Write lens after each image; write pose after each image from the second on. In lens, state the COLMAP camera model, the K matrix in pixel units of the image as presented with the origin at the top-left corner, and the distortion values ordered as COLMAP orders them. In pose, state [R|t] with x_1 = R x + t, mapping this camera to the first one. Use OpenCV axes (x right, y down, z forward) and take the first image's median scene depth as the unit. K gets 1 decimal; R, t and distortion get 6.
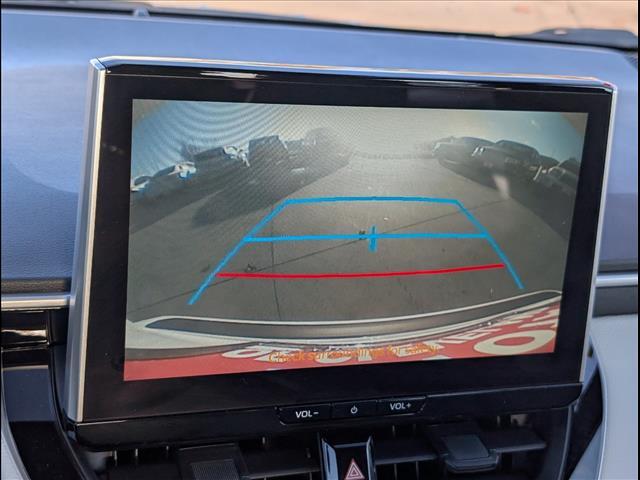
lens RADIAL K [[989.5, 0, 320.0], [0, 989.5, 240.0], [0, 0, 1]] dist [0.150772, -0.015437]
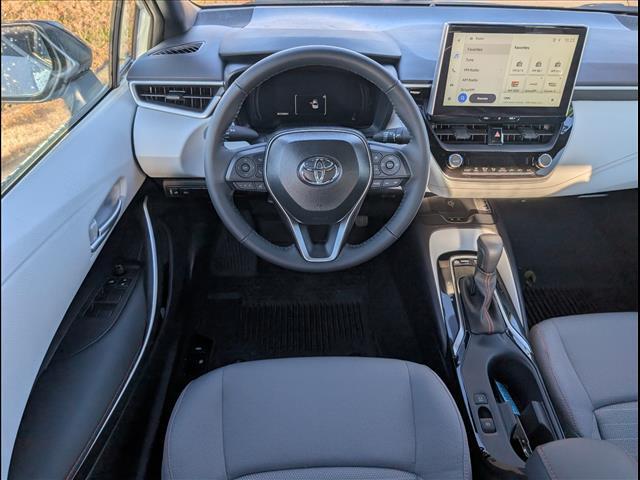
lens RADIAL K [[475.6, 0, 319.5], [0, 475.6, 236.3], [0, 0, 1]] dist [-0.002058, 0.008507]
pose [[0.956519, 0.097272, -0.274973, -0.081852], [-0.026915, 0.968165, 0.248862, 0.171032], [0.290427, -0.230640, 0.928686, -1.023402]]
